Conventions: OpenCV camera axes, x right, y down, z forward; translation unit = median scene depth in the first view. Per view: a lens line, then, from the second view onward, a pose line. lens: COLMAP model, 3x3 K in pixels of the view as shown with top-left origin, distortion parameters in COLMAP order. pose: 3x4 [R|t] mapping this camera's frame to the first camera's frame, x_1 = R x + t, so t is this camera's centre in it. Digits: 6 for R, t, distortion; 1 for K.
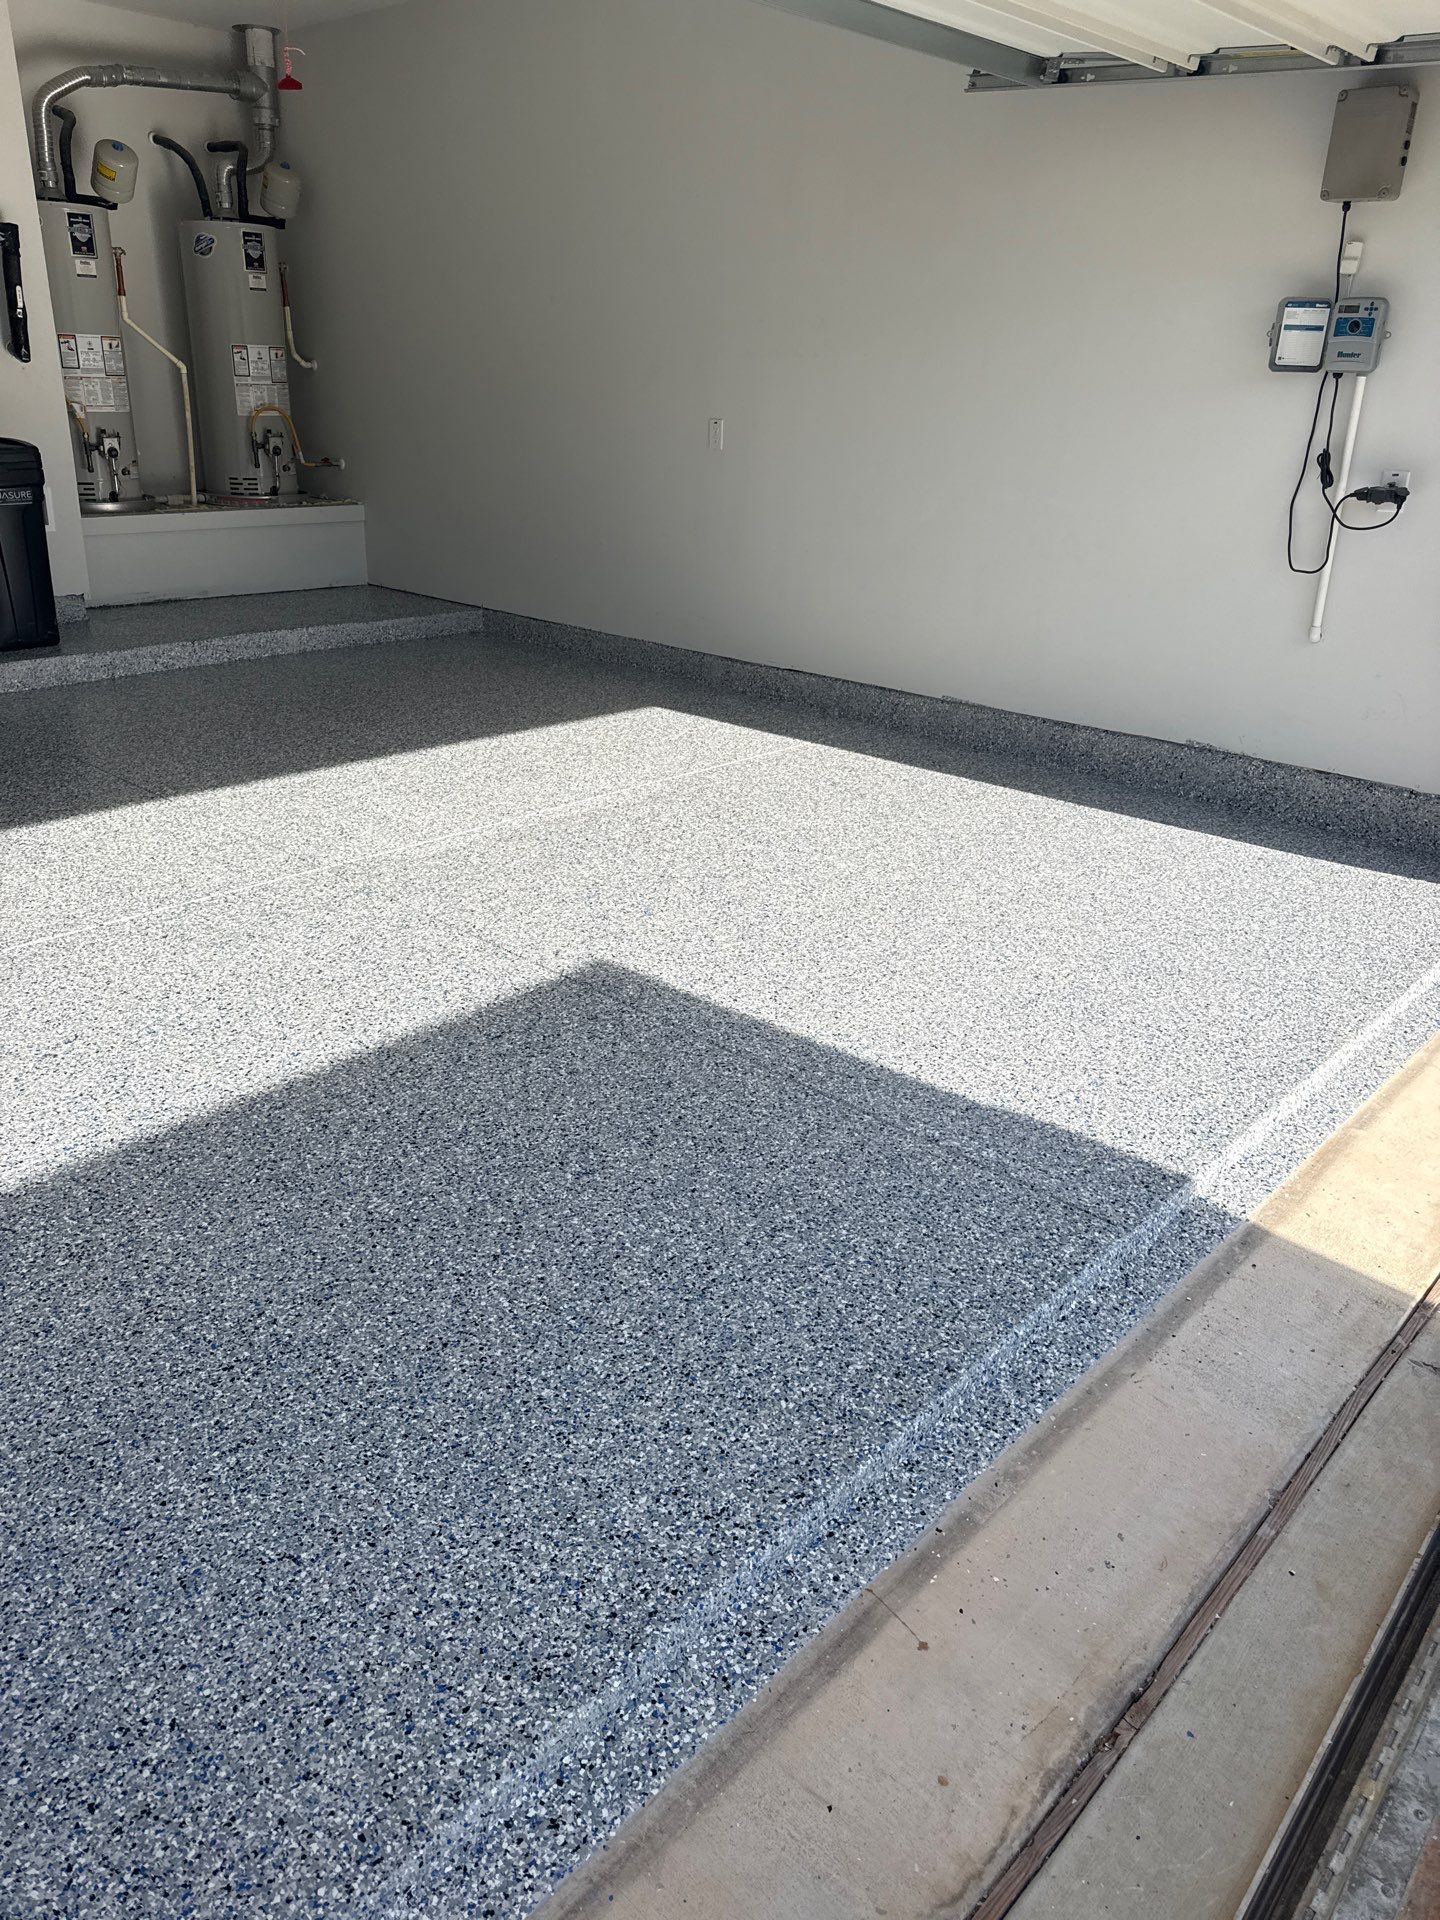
lens RADIAL K [[1360.5, 0, 737.4], [0, 1360.5, 945.8], [0, 0, 1]] dist [0.020367, -0.019462]
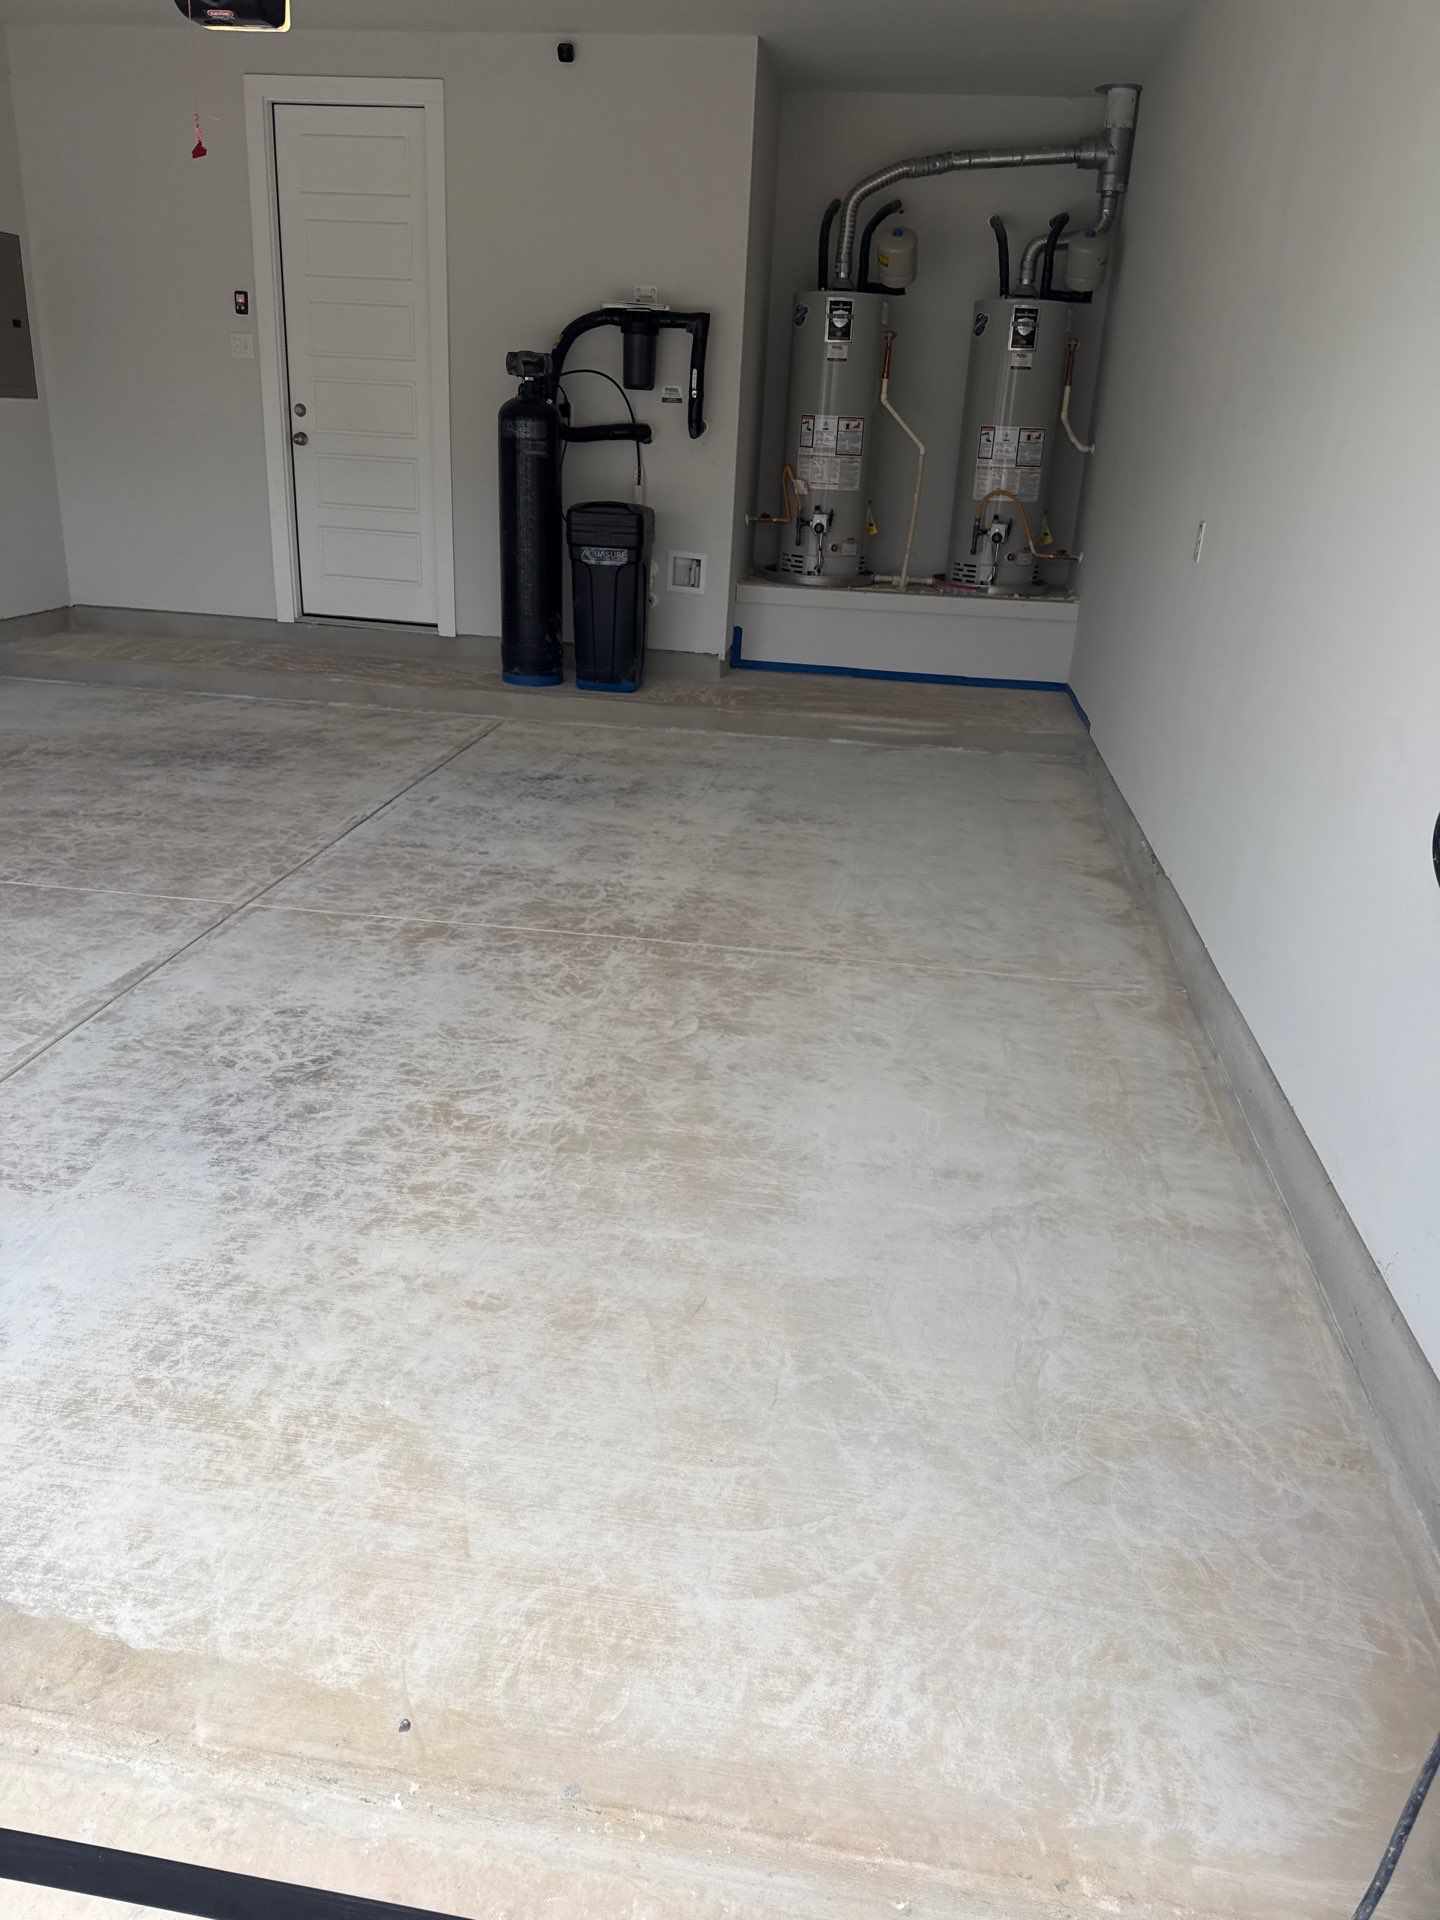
lens RADIAL K [[1362.8, 0, 705.8], [0, 1362.8, 954.1], [0, 0, 1]] dist [0.027657, -0.034400]
pose [[0.549098, 0.298710, -0.780554, 0.445199], [-0.345899, 0.931428, 0.113118, -0.163545], [0.760819, 0.207880, 0.614769, 0.405760]]
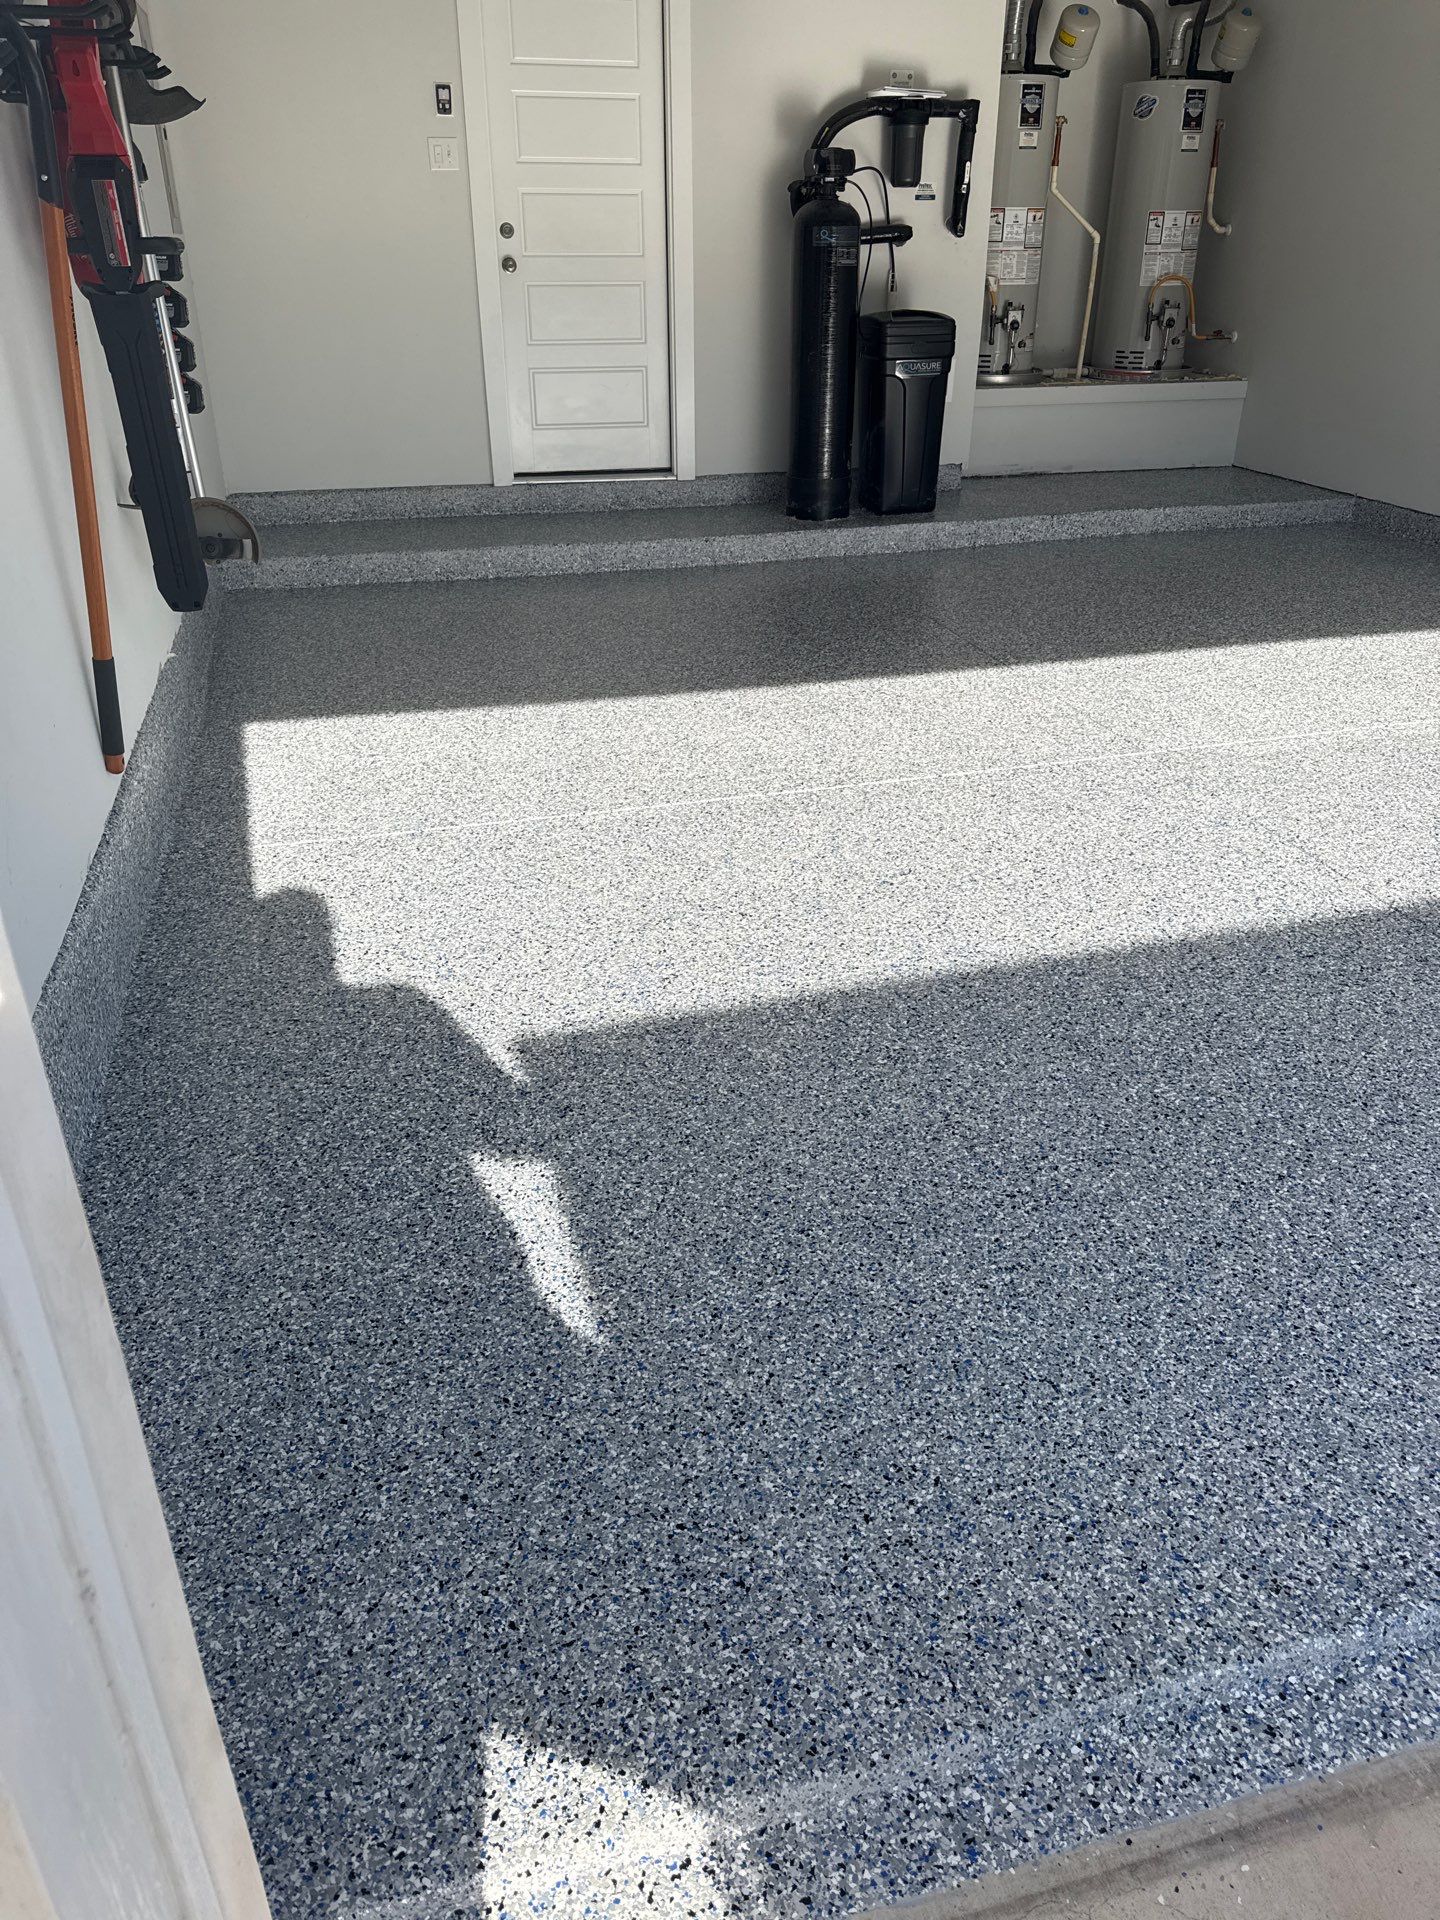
lens RADIAL K [[1362.8, 0, 730.8], [0, 1362.8, 948.6], [0, 0, 1]] dist [0.027657, -0.034400]
pose [[0.840475, 0.220357, -0.495021, -0.022040], [-0.180360, 0.975249, 0.127904, 0.006409], [0.510953, -0.018218, 0.859416, -0.011644]]
